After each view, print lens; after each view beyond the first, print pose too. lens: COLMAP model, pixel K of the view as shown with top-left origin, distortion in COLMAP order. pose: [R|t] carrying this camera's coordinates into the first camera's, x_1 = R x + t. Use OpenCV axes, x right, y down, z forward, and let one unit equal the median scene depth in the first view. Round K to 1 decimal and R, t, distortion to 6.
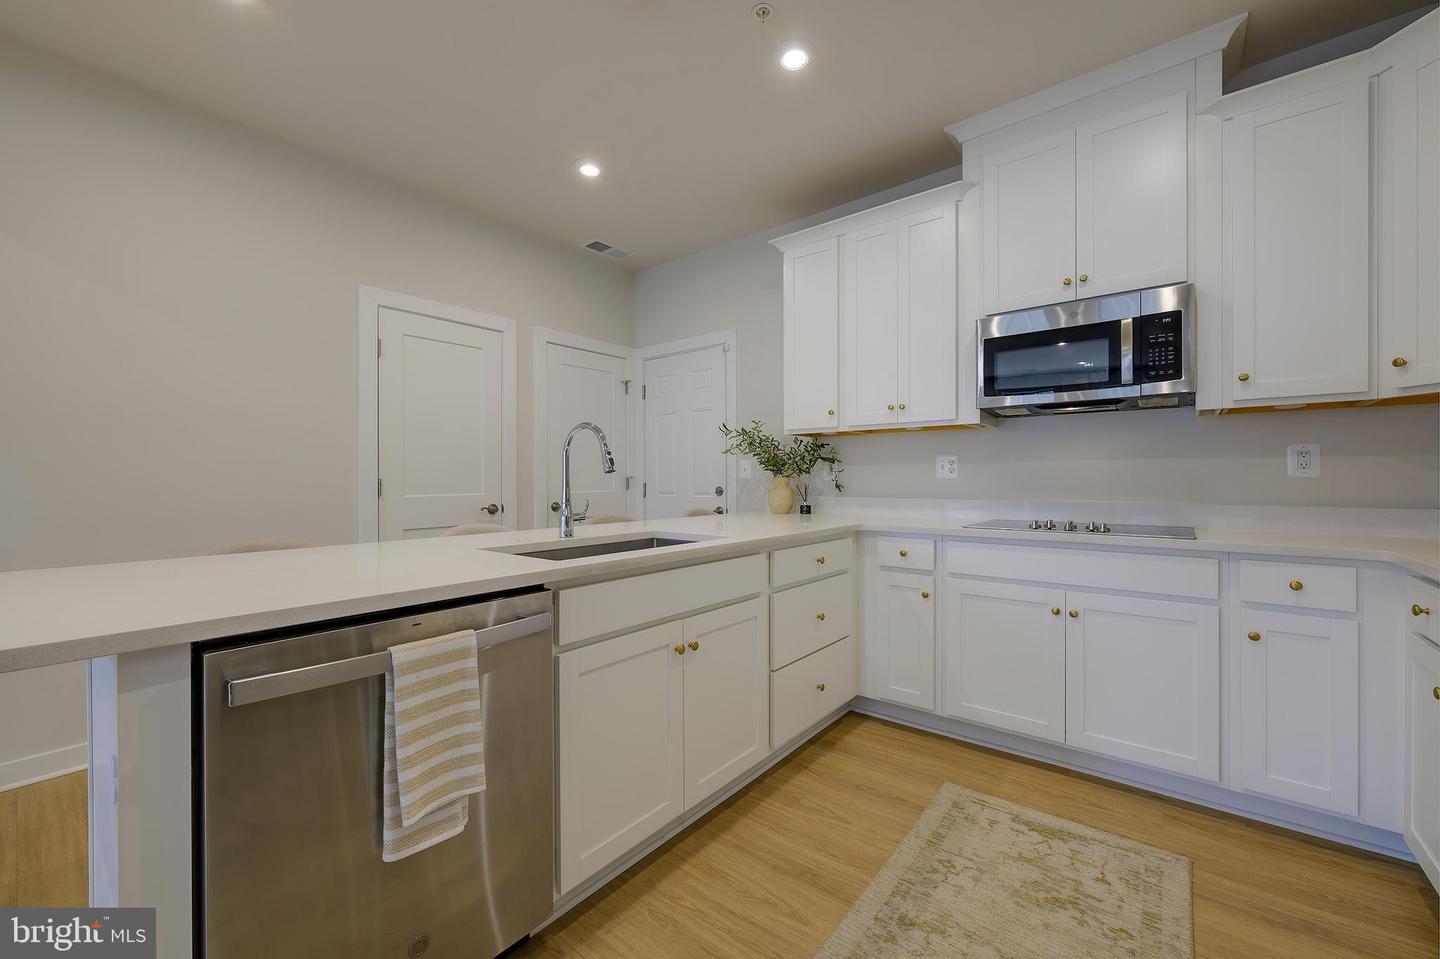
lens RADIAL K [[567.0, 0, 725.6], [0, 567.0, 479.1], [0, 0, 1]] dist [0.000151, -0.000193]
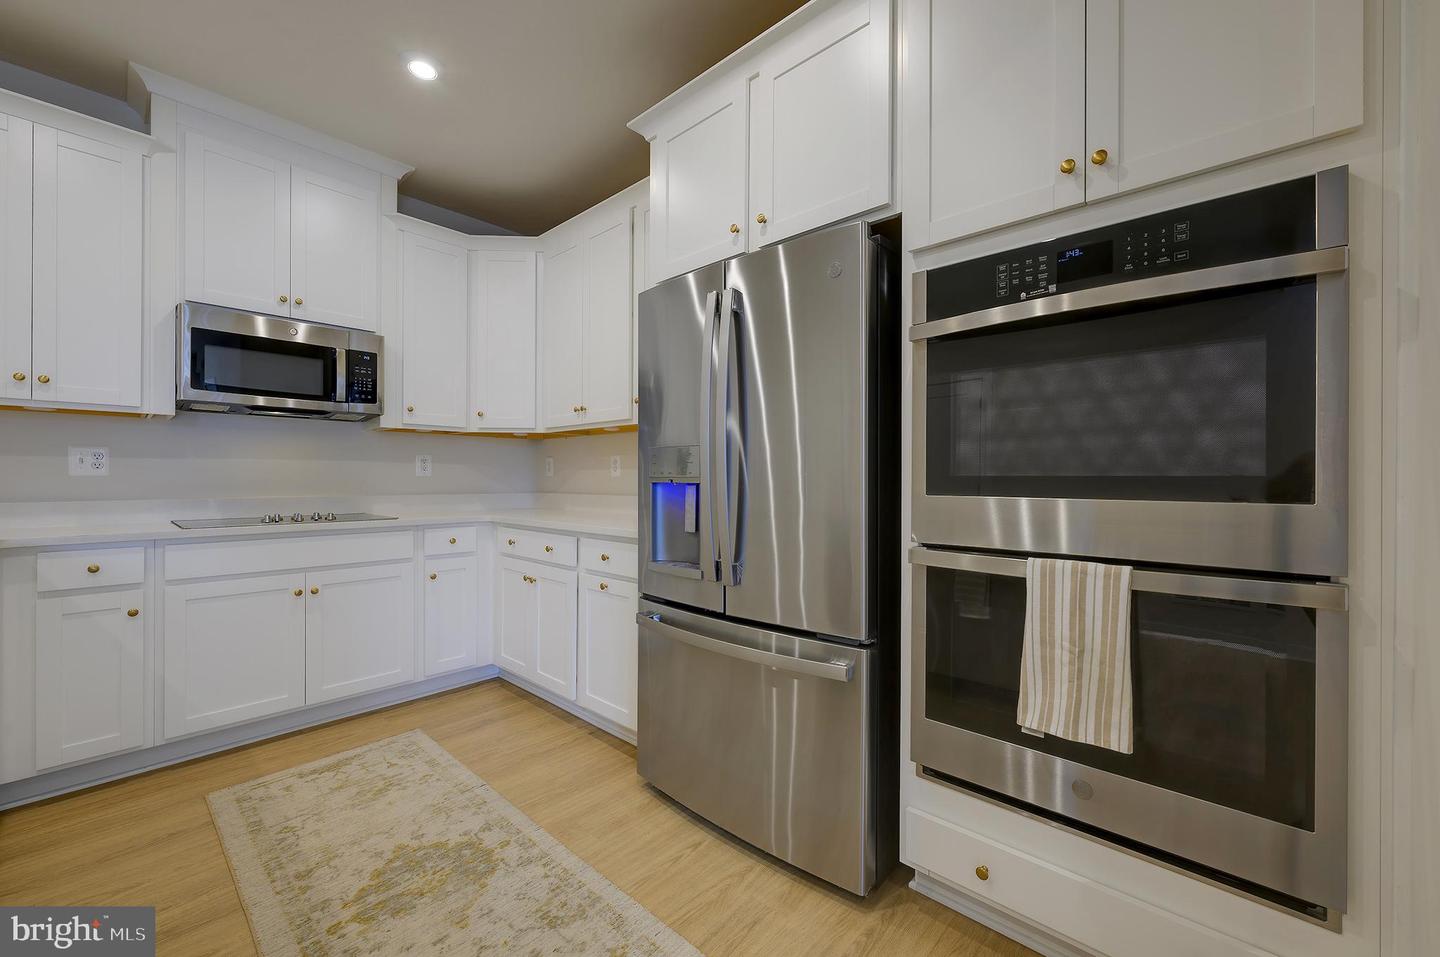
lens RADIAL K [[567.0, 0, 725.6], [0, 567.0, 478.1], [0, 0, 1]] dist [0.000151, -0.000193]
pose [[0.063448, 0.001546, 0.997984, -0.454800], [-0.001834, 0.999997, -0.001432, 0.002786], [-0.997983, -0.001739, 0.063451, 0.065023]]
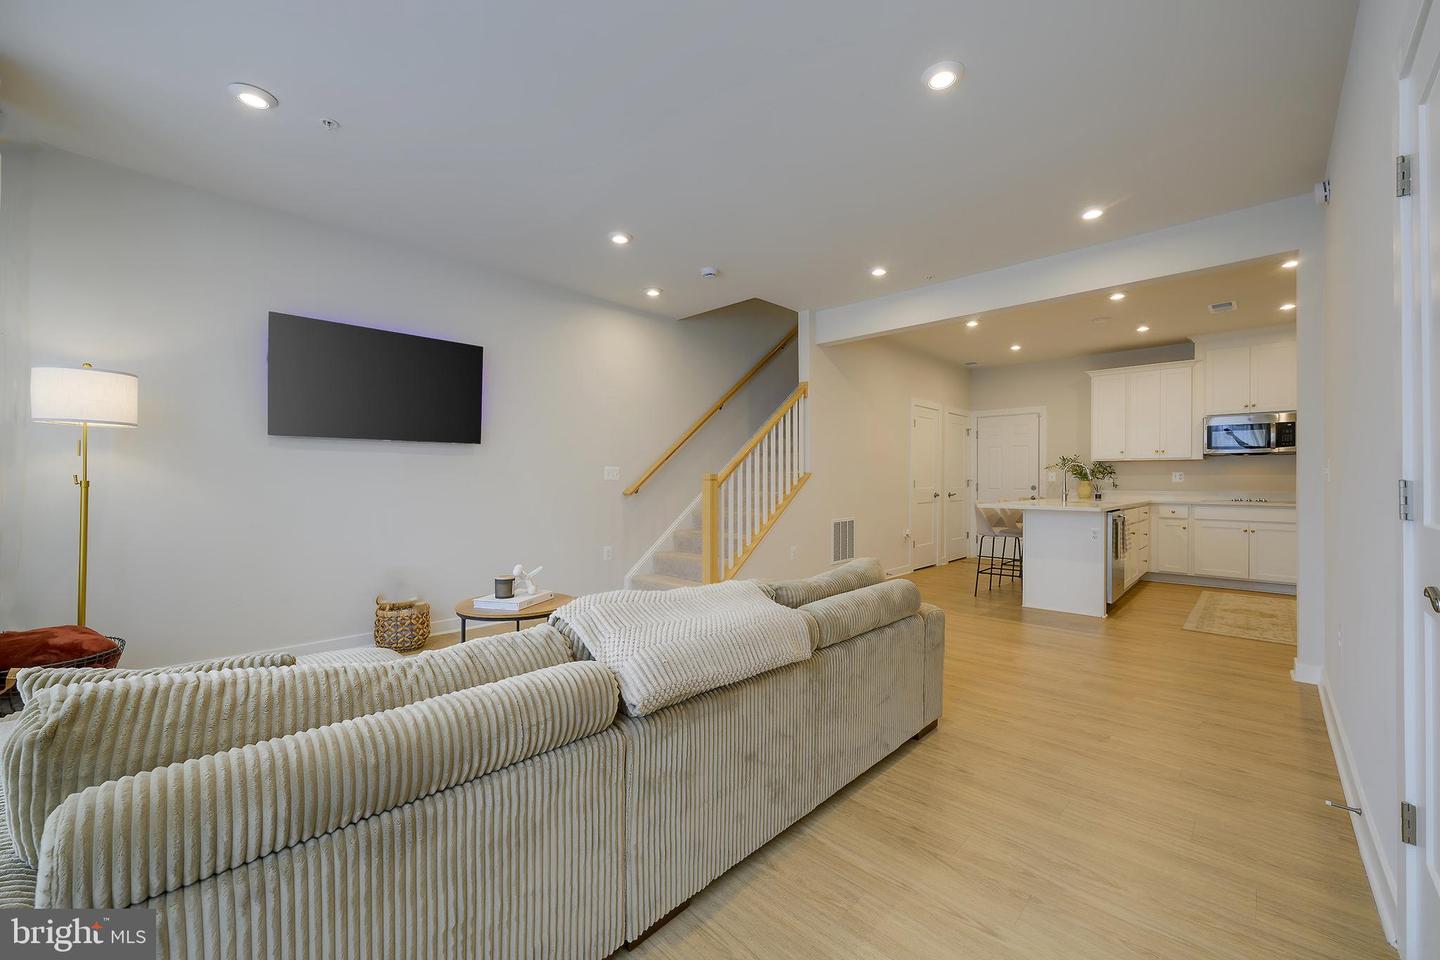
lens RADIAL K [[567.0, 0, 725.6], [0, 567.0, 479.6], [0, 0, 1]] dist [0.000151, -0.000193]
pose [[0.996202, 0.007281, -0.086768, -1.535923], [-0.007657, 0.999963, -0.004002, 0.014906], [0.086735, 0.004651, 0.996221, -1.778221]]
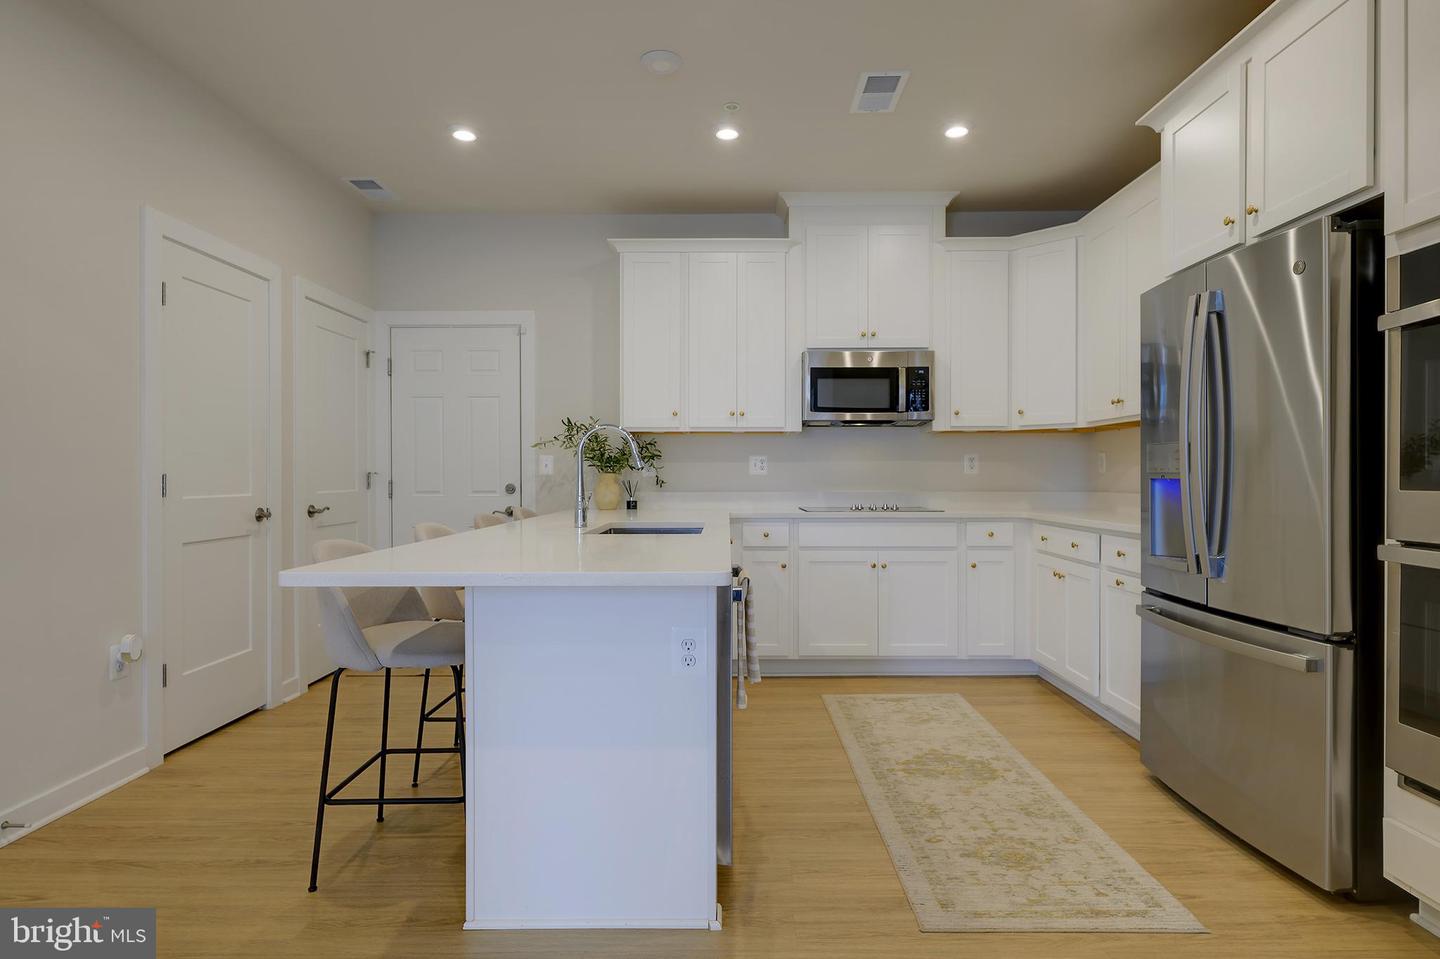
lens RADIAL K [[786.8, 0, 726.3], [0, 786.8, 479.3], [0, 0, 1]] dist [0.000027, 0.000297]
pose [[0.783600, -0.001672, 0.621264, -0.880202], [0.000713, 0.999998, 0.001791, 0.006992], [-0.621266, -0.000960, 0.783599, -0.316238]]
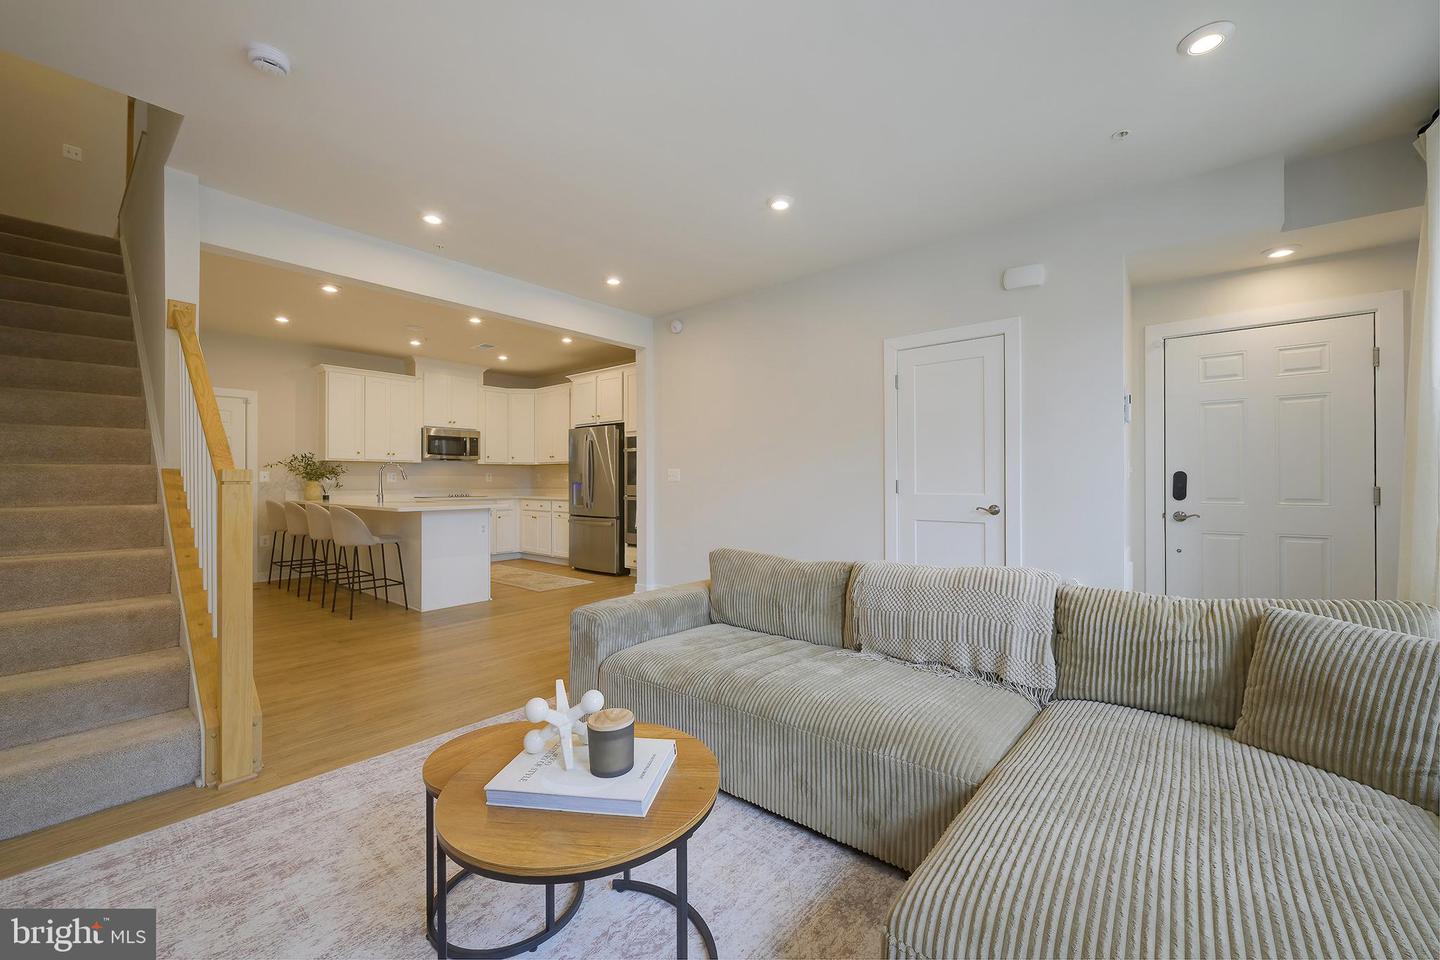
lens RADIAL K [[567.0, 0, 725.6], [0, 567.0, 479.6], [0, 0, 1]] dist [0.000151, -0.000193]
pose [[0.018505, 0.005472, 0.999814, -2.673190], [0.003925, 0.999977, -0.005545, 0.009972], [-0.999821, 0.004027, 0.018483, -0.660170]]
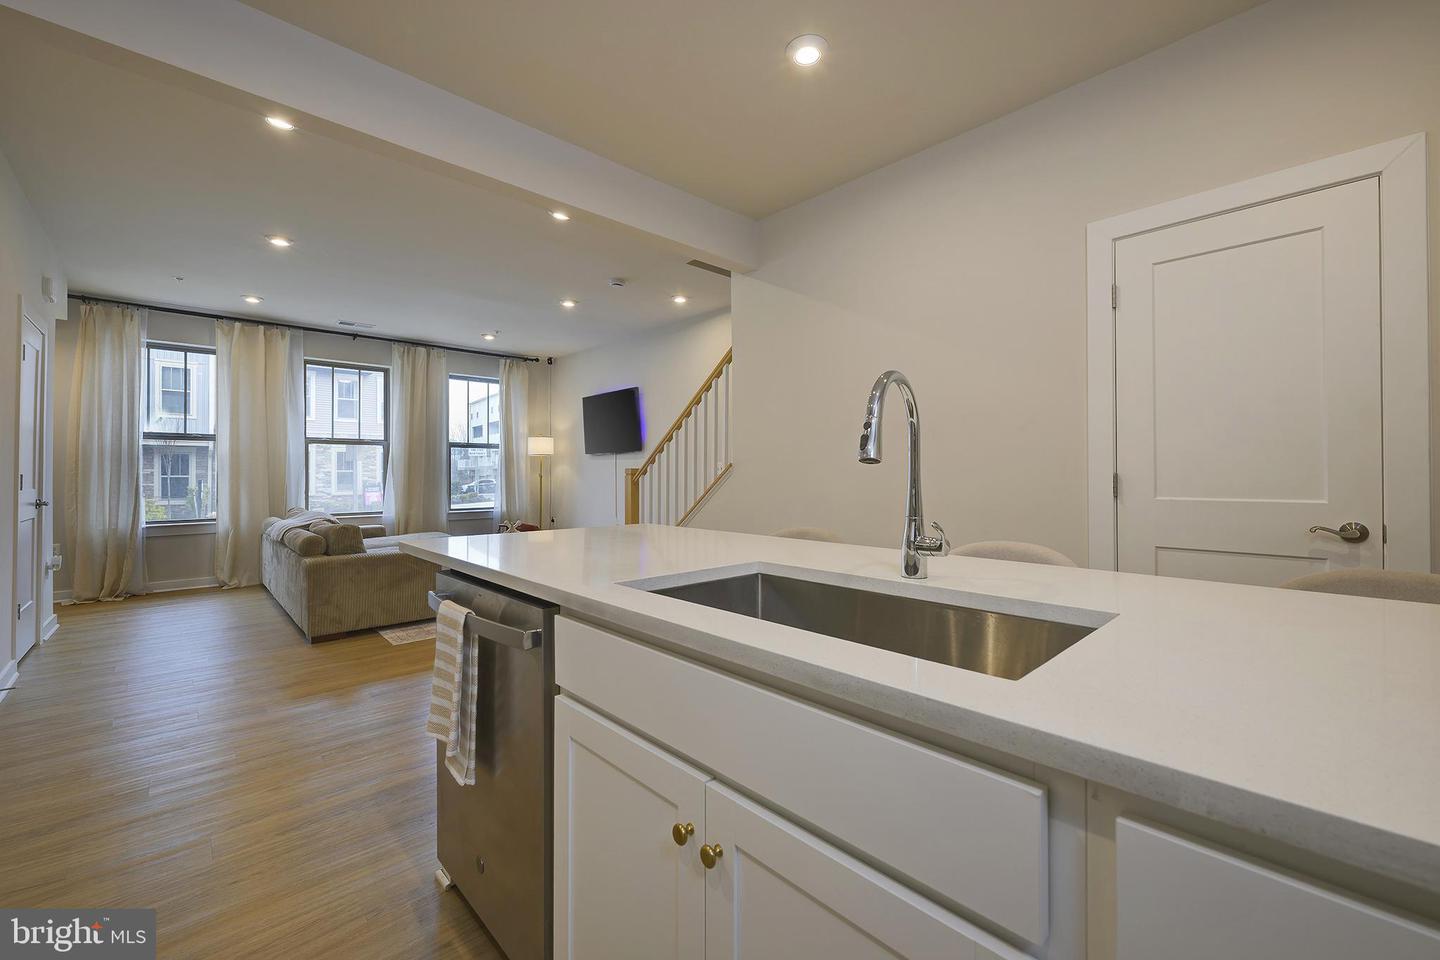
lens RADIAL K [[587.9, 0, 720.8], [0, 587.9, 471.6], [0, 0, 1]] dist [0.000103, 0.000013]
pose [[-0.144923, -0.001578, -0.989442, 0.287910], [-0.002125, 0.999997, -0.001284, -0.000140], [0.989441, 0.001917, -0.144926, 0.789237]]
